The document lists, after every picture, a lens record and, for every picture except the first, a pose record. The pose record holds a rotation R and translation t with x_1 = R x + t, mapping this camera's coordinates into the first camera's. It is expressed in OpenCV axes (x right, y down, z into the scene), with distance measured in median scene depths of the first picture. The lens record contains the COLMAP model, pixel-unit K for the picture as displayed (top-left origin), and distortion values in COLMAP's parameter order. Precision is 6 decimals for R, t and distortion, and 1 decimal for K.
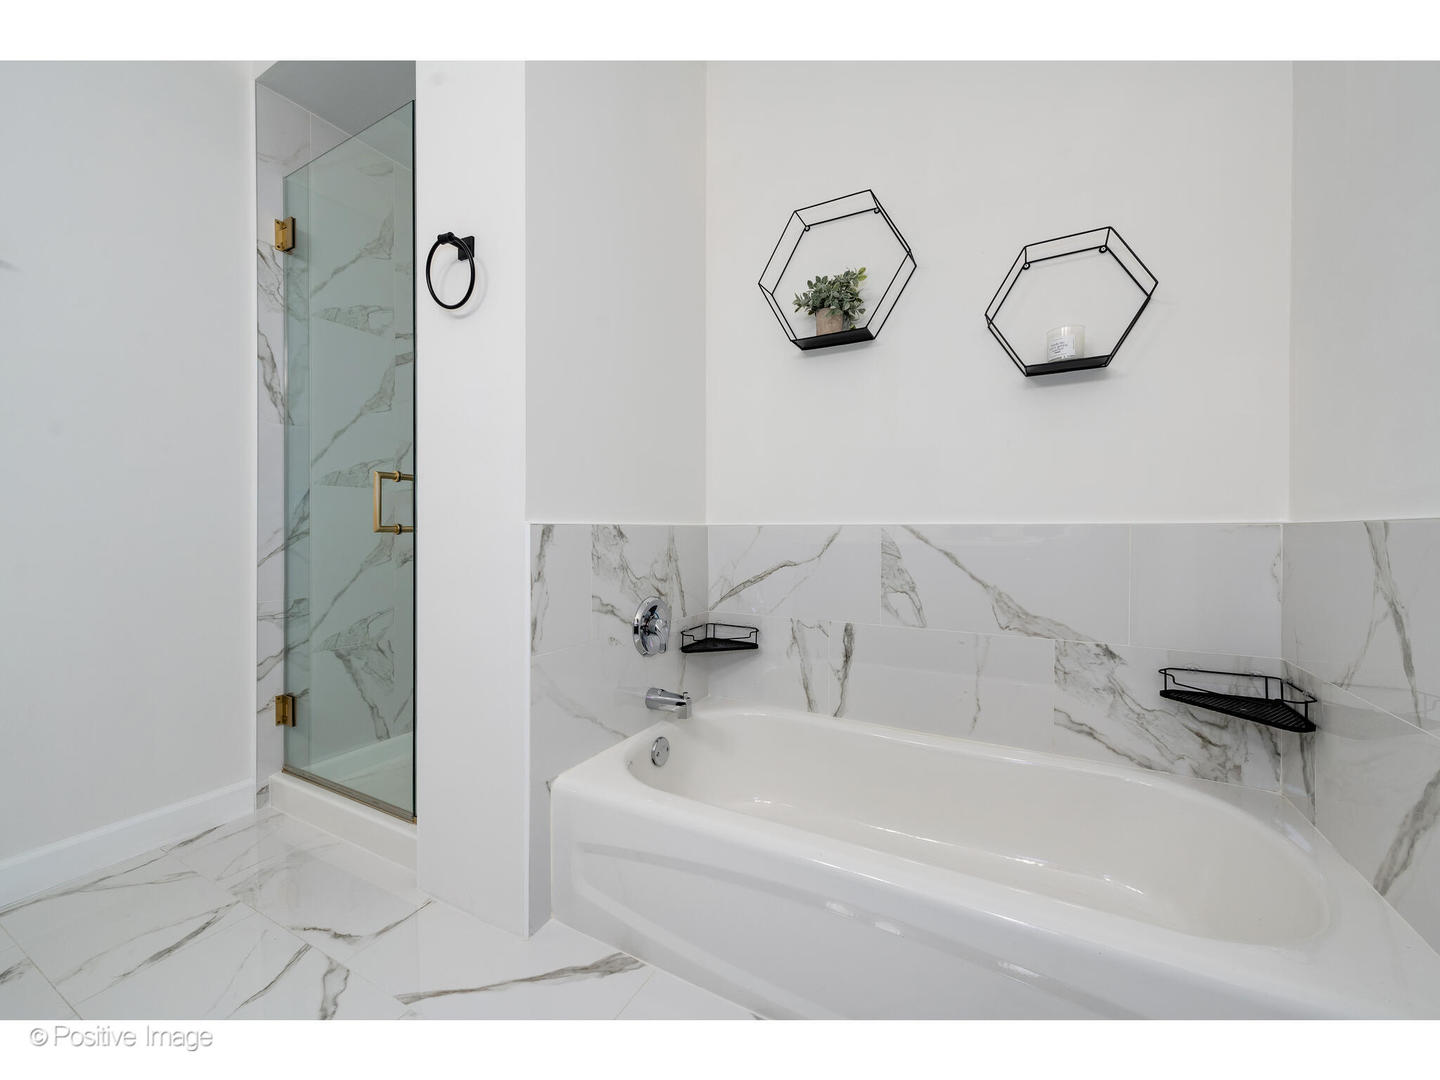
lens RADIAL K [[564.0, 0, 720.7], [0, 564.0, 529.1], [0, 0, 1]] dist [0.001804, 0.000147]
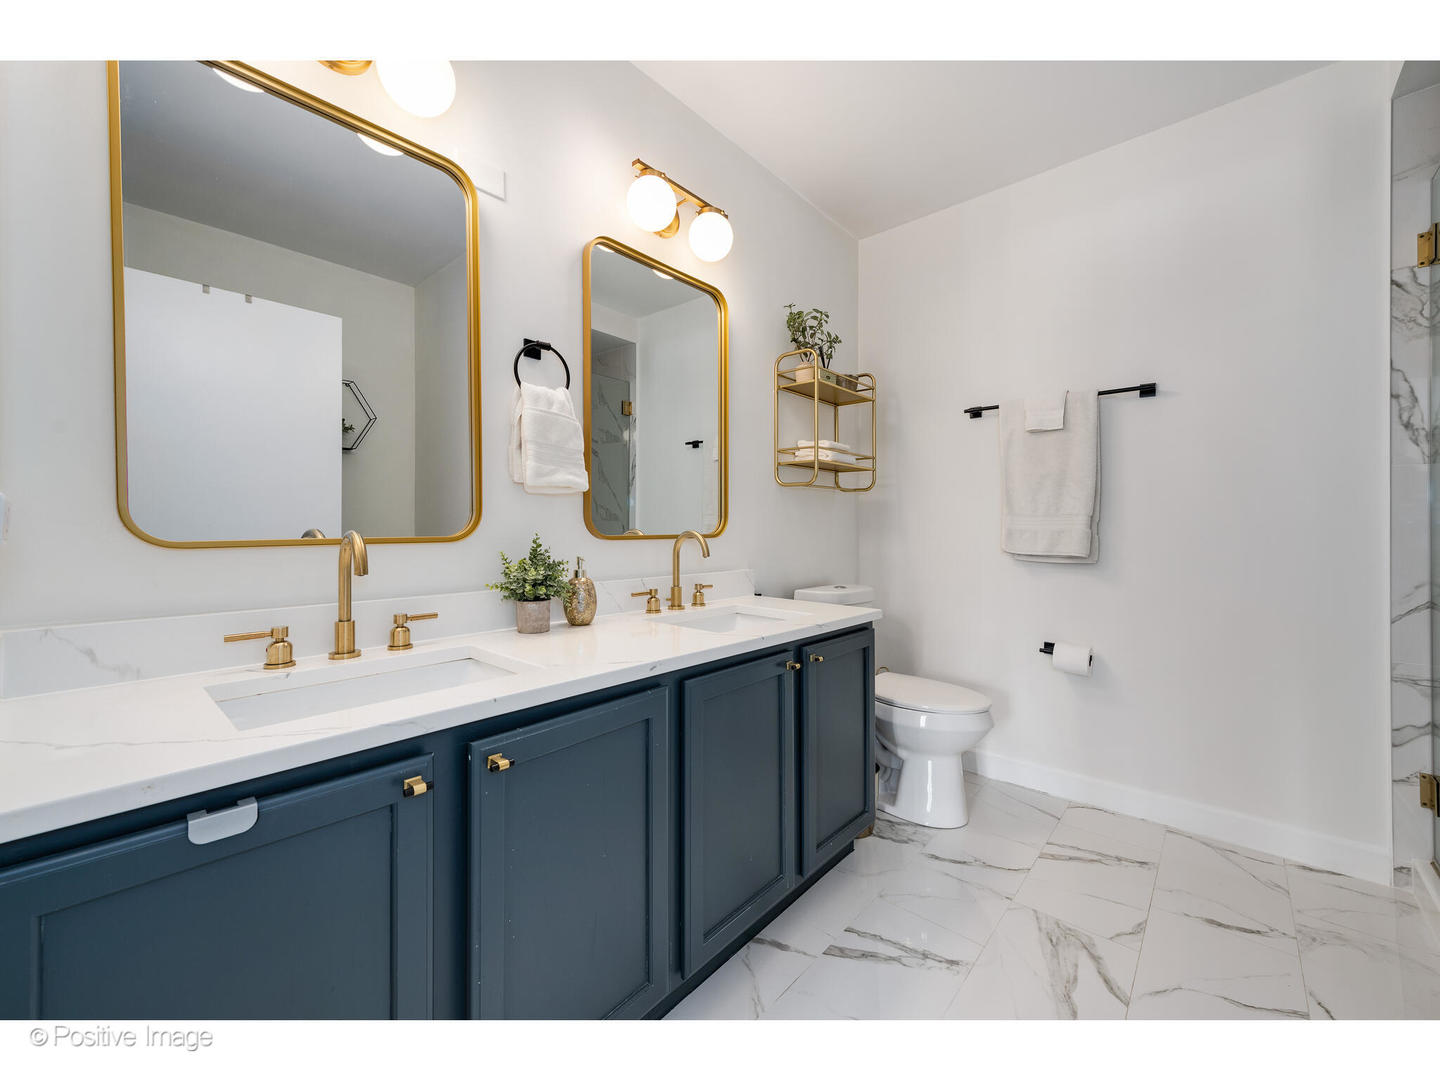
lens RADIAL K [[564.0, 0, 720.7], [0, 564.0, 529.1], [0, 0, 1]] dist [0.001804, 0.000147]
pose [[-0.221896, 0.007196, -0.975044, 0.320920], [-0.004652, 0.999954, 0.008439, -0.088574], [0.975059, 0.006409, -0.221852, 0.133967]]
